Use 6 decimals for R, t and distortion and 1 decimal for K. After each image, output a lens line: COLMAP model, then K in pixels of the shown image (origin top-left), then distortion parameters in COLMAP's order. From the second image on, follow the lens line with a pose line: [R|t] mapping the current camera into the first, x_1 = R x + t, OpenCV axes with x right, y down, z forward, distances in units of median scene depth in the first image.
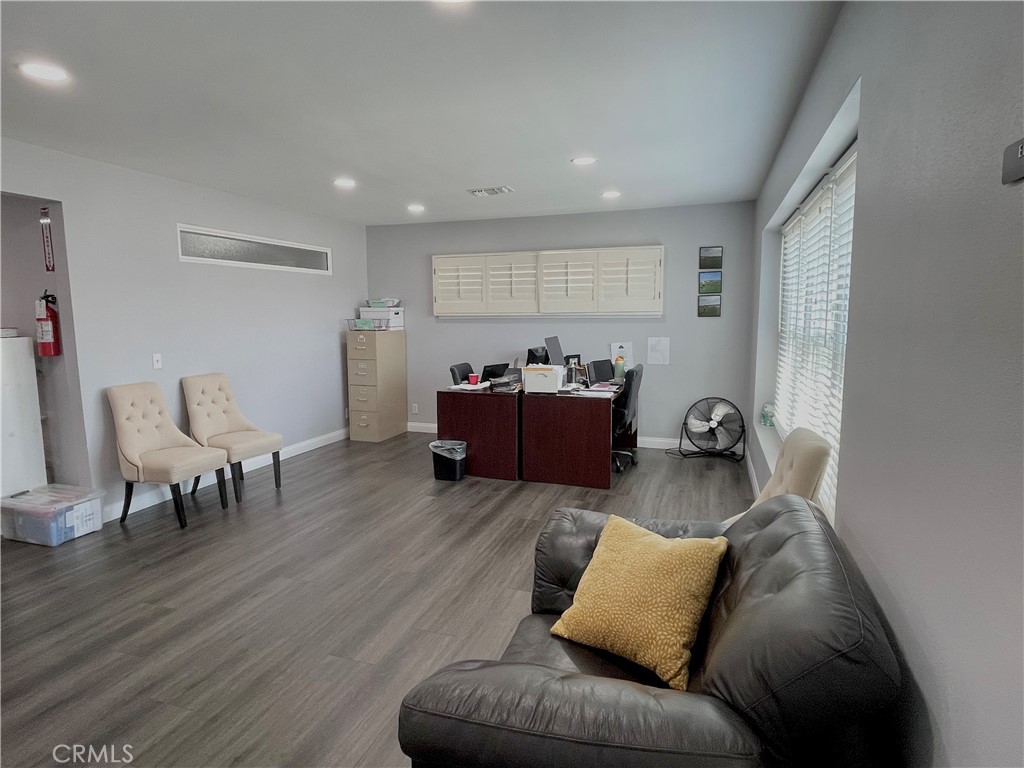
lens RADIAL K [[568.7, 0, 511.3], [0, 568.7, 378.0], [0, 0, 1]] dist [0.001924, 0.000046]
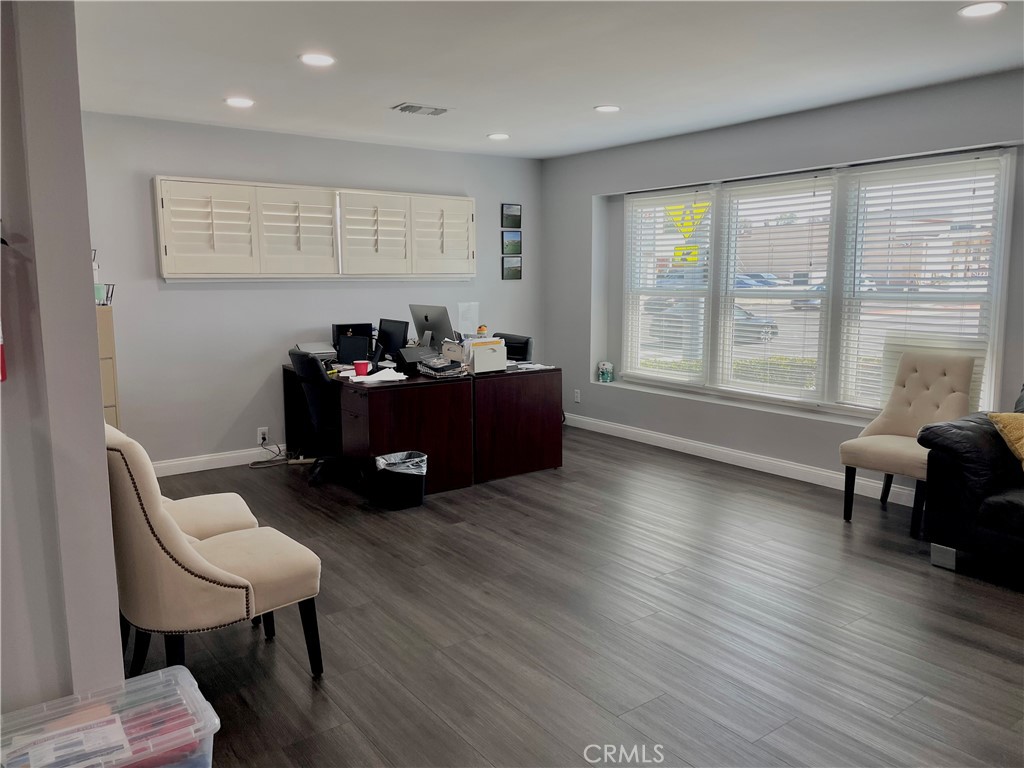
lens RADIAL K [[763.3, 0, 512.4], [0, 763.3, 387.0], [0, 0, 1]] dist [0.011959, 0.000077]
pose [[0.559418, -0.116194, 0.820701, -0.704259], [0.090537, 0.992767, 0.078842, -0.030773], [-0.823926, 0.030198, 0.565892, 0.294671]]
